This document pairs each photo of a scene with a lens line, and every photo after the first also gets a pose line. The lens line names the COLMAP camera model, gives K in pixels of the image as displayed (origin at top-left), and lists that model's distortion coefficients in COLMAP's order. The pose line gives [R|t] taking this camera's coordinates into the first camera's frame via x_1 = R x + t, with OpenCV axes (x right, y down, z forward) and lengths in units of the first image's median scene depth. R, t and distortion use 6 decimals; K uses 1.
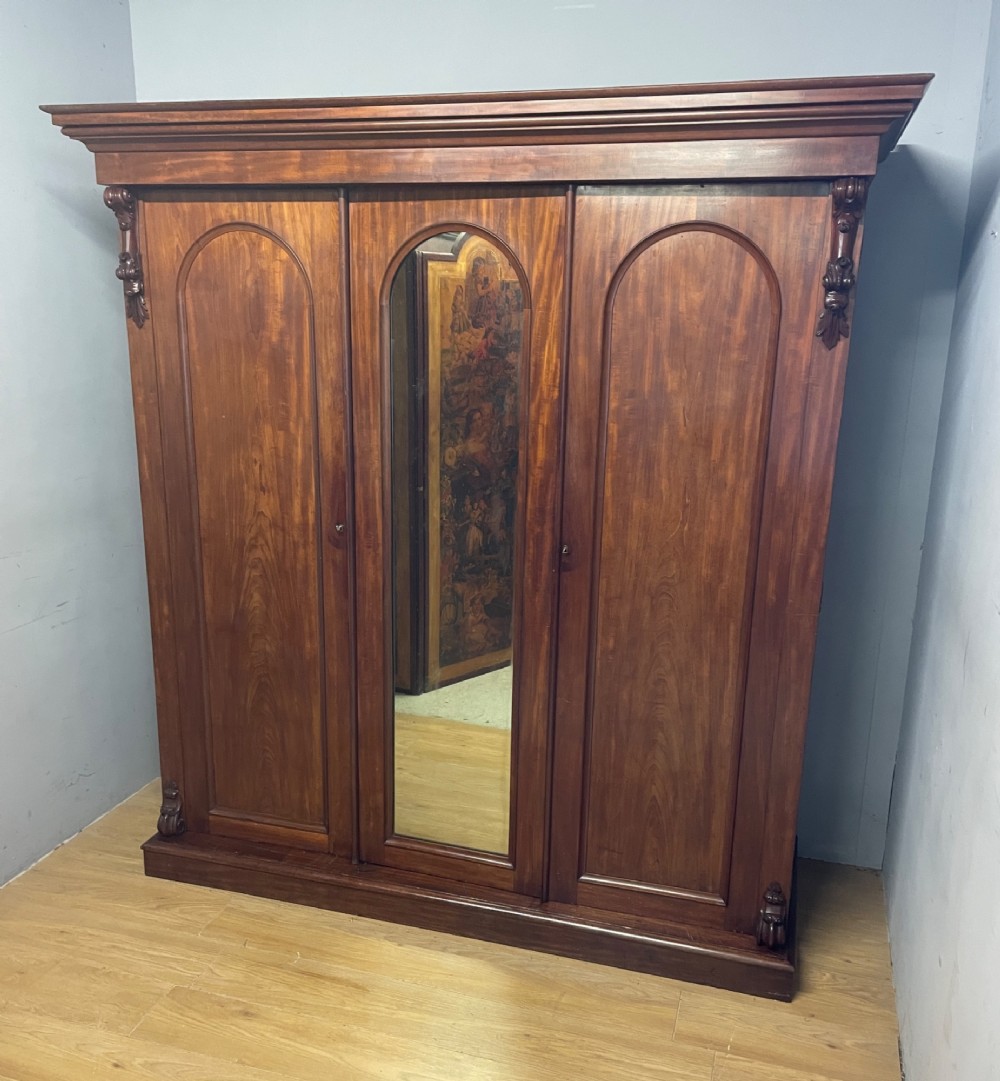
lens RADIAL K [[1003.2, 0, 496.8], [0, 1003.2, 575.9], [0, 0, 1]] dist [0.099032, -0.137269]
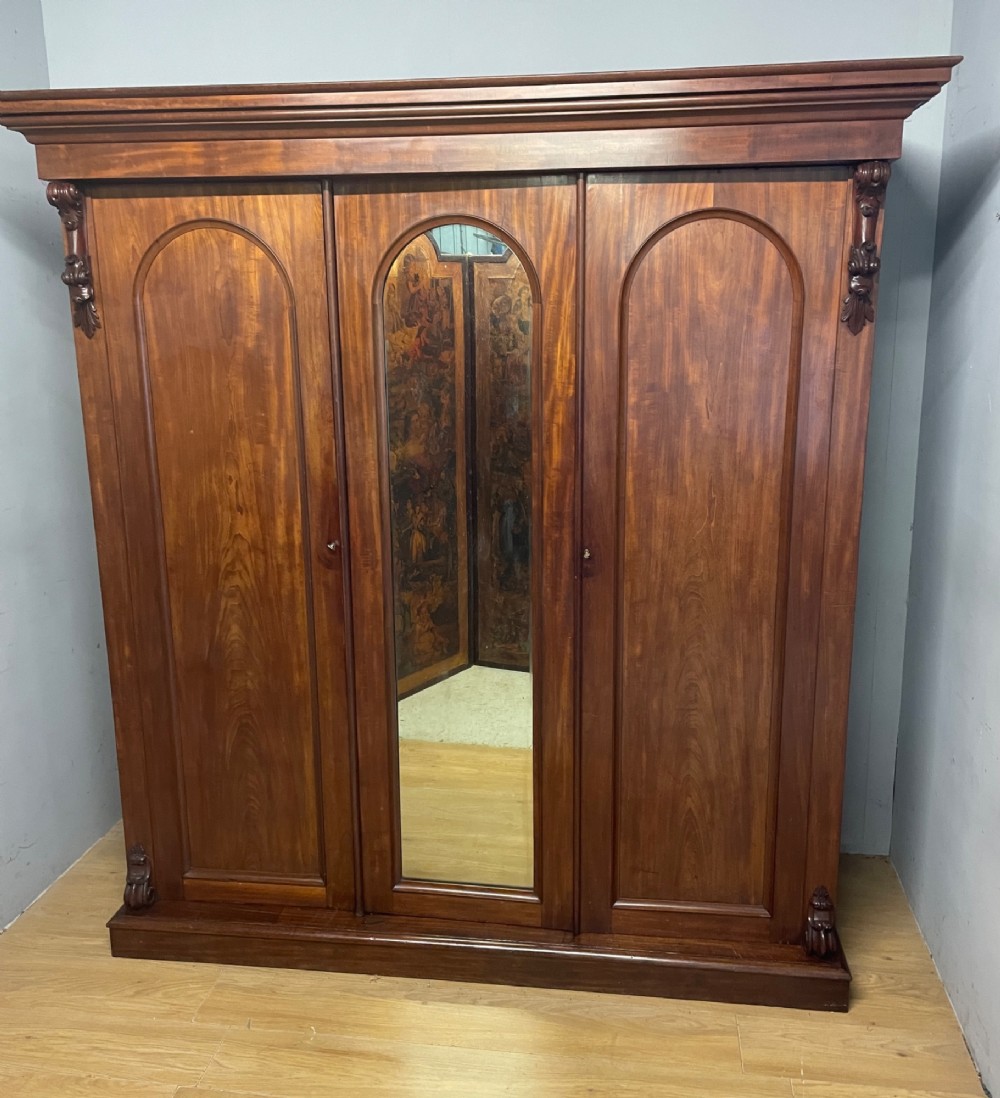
lens RADIAL K [[1002.4, 0, 511.8], [0, 1002.4, 525.4], [0, 0, 1]] dist [0.092698, -0.121812]
pose [[0.986841, -0.062416, 0.149161, -0.139180], [0.069018, 0.996833, -0.039495, -0.020969], [-0.146224, 0.049270, 0.988024, 0.080044]]
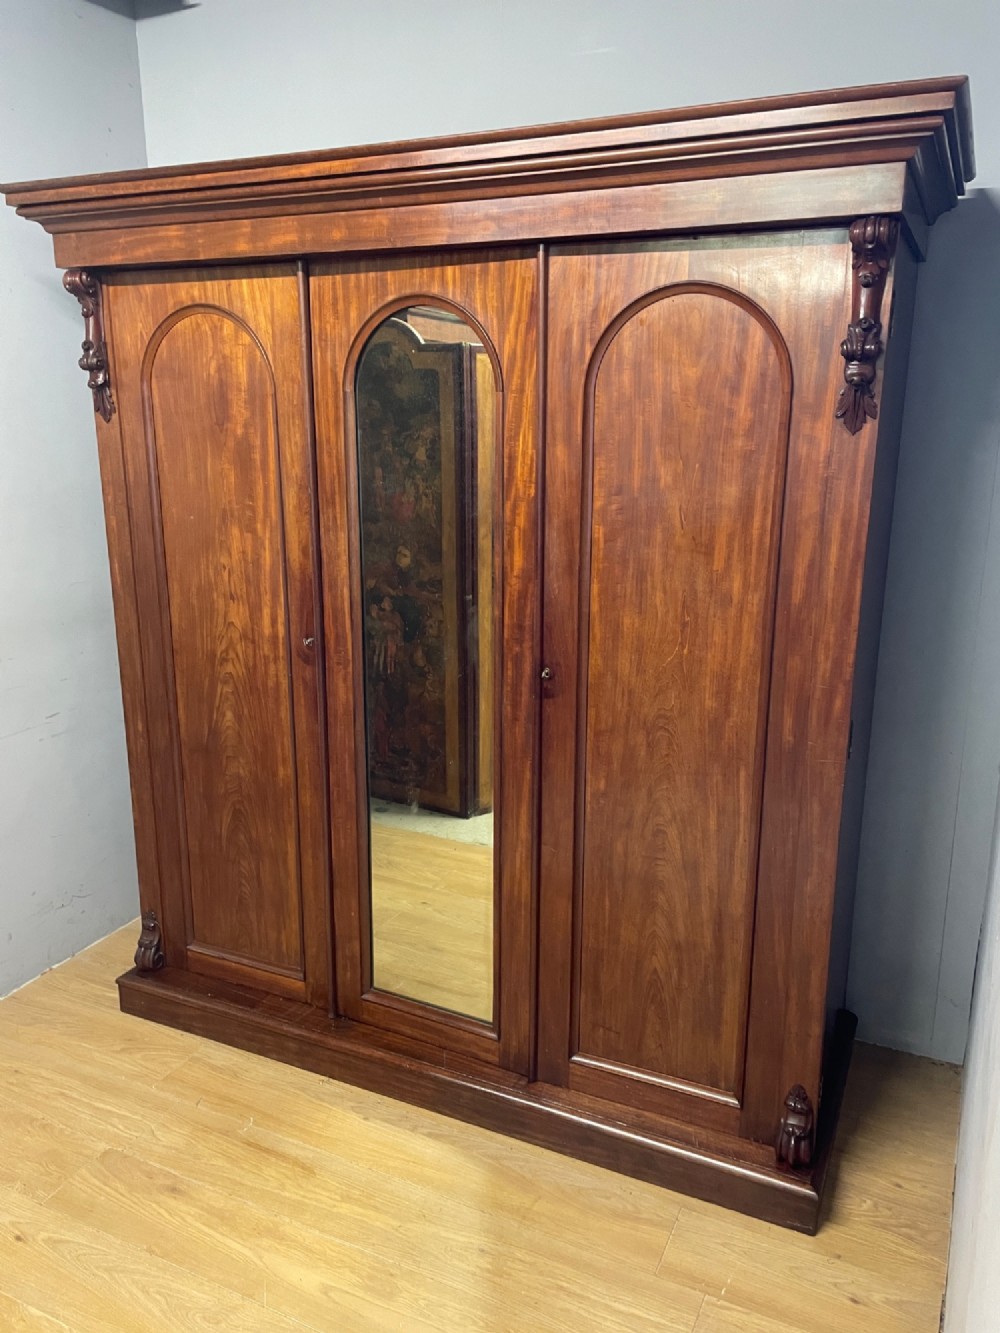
lens RADIAL K [[1006.6, 0, 501.4], [0, 1006.6, 658.5], [0, 0, 1]] dist [0.097698, -0.129267]
pose [[0.989336, 0.020167, -0.144247, 0.152763], [-0.023167, 0.999548, -0.019150, -0.021029], [0.143796, 0.022288, 0.989356, 0.147707]]
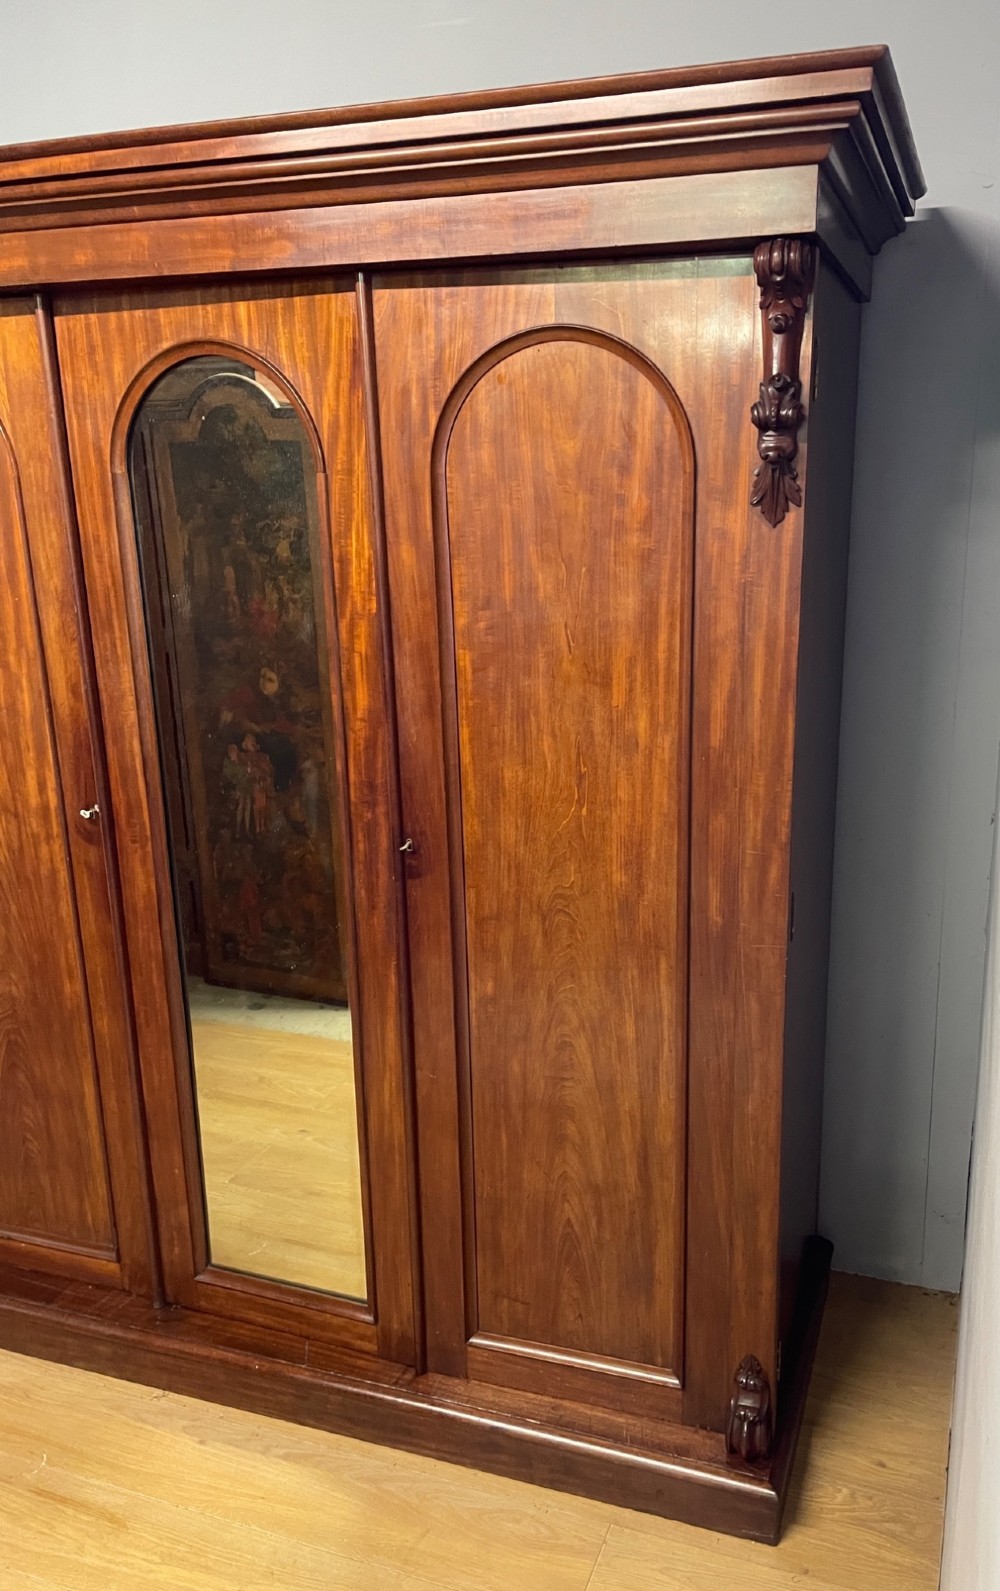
lens RADIAL K [[1199.5, 0, 588.8], [0, 1199.5, 802.9], [0, 0, 1]] dist [0.099883, -0.131443]
pose [[0.999263, -0.020680, -0.032325, 0.208602], [0.020571, 0.999782, -0.003694, -0.048236], [0.032395, 0.003026, 0.999471, 0.232002]]
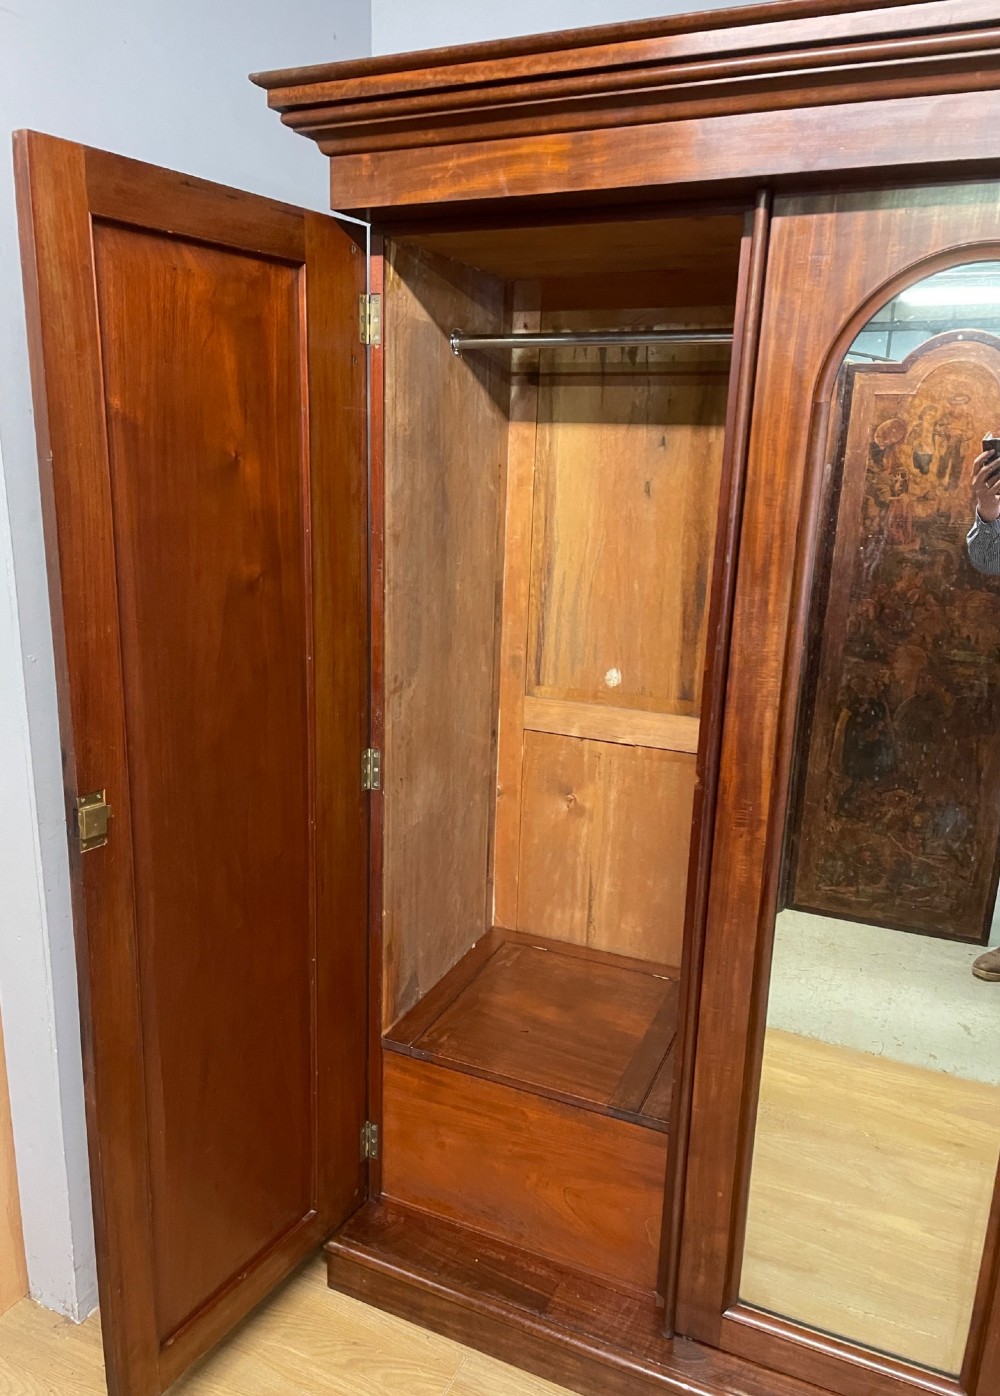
lens RADIAL K [[1028.3, 0, 480.1], [0, 1028.3, 700.3], [0, 0, 1]] dist [0.084351, -0.114998]
pose [[0.987645, 0.043926, -0.150429, -0.201236], [-0.048432, 0.998477, -0.026417, -0.082286], [0.149039, 0.033376, 0.988268, 0.417818]]
